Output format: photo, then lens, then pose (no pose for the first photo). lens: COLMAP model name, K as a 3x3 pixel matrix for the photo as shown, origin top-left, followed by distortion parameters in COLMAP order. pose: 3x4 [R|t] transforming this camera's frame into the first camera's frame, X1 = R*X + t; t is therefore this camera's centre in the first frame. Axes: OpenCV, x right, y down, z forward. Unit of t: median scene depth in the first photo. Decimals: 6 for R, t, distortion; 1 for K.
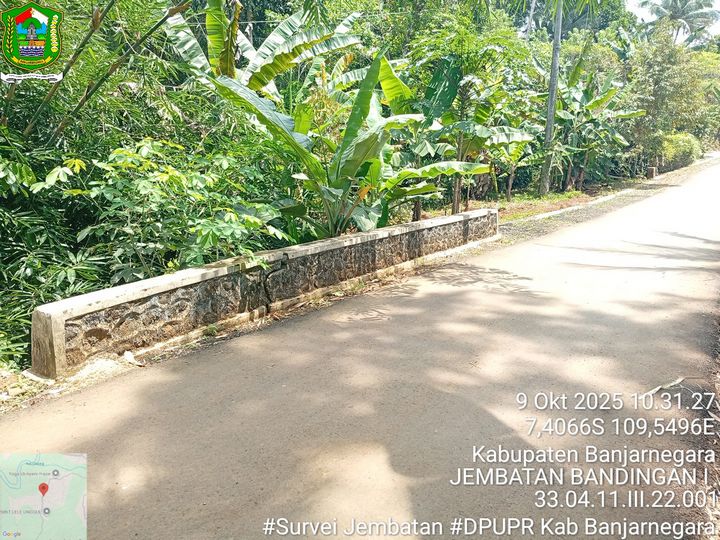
lens RADIAL K [[548.8, 0, 360.0], [0, 548.8, 270.0], [0, 0, 1]] dist [0.100443, -0.203447]
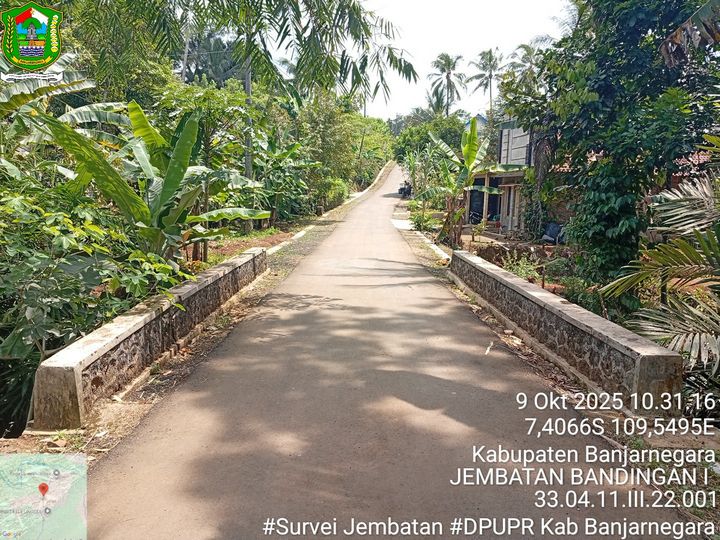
lens RADIAL K [[548.8, 0, 360.0], [0, 548.8, 270.0], [0, 0, 1]] dist [0.100443, -0.203447]
pose [[0.822009, -0.068459, 0.565345, -0.169815], [0.103587, 0.994161, -0.030229, -0.003853], [-0.559974, 0.083411, 0.824301, -0.049728]]
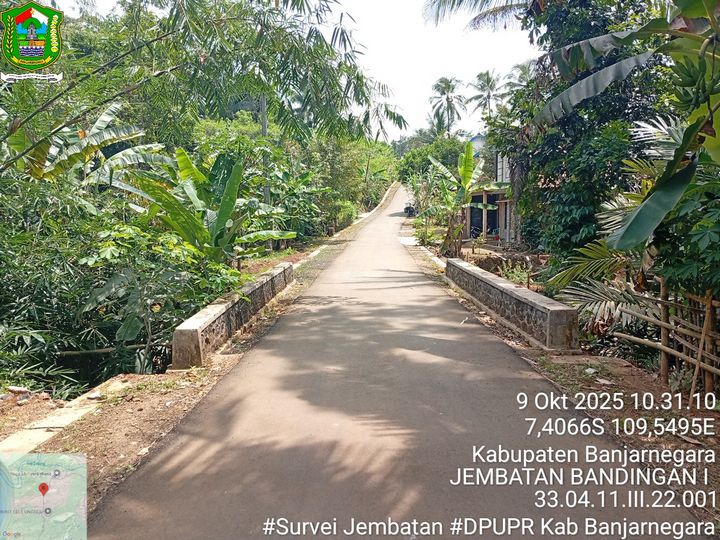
lens RADIAL K [[548.8, 0, 360.0], [0, 548.8, 270.0], [0, 0, 1]] dist [0.100443, -0.203447]
pose [[0.829535, -0.080839, 0.552573, -0.263569], [0.141933, 0.987496, -0.068607, 0.021793], [-0.540117, 0.135341, 0.830636, -0.182180]]
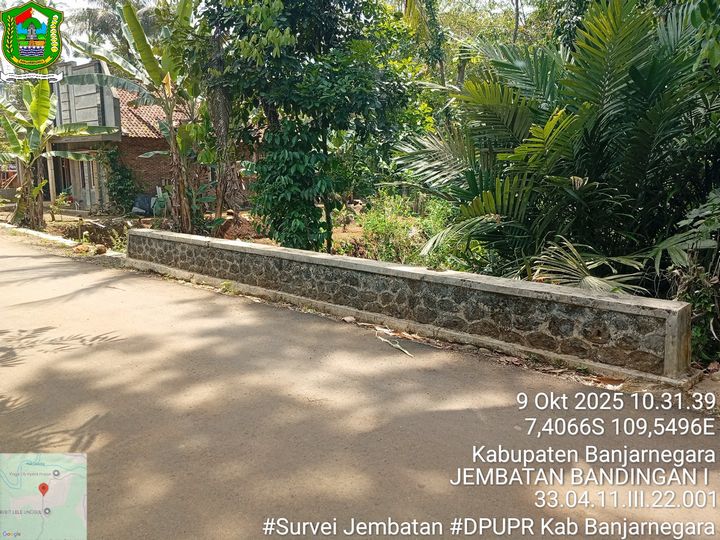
lens RADIAL K [[551.6, 0, 360.0], [0, 551.6, 270.0], [0, 0, 1]] dist [0.027131, -0.080125]
pose [[0.155947, -0.186356, 0.970027, -0.154109], [0.211503, 0.965565, 0.151496, -0.038842], [-0.964856, 0.181538, 0.189992, 0.187331]]
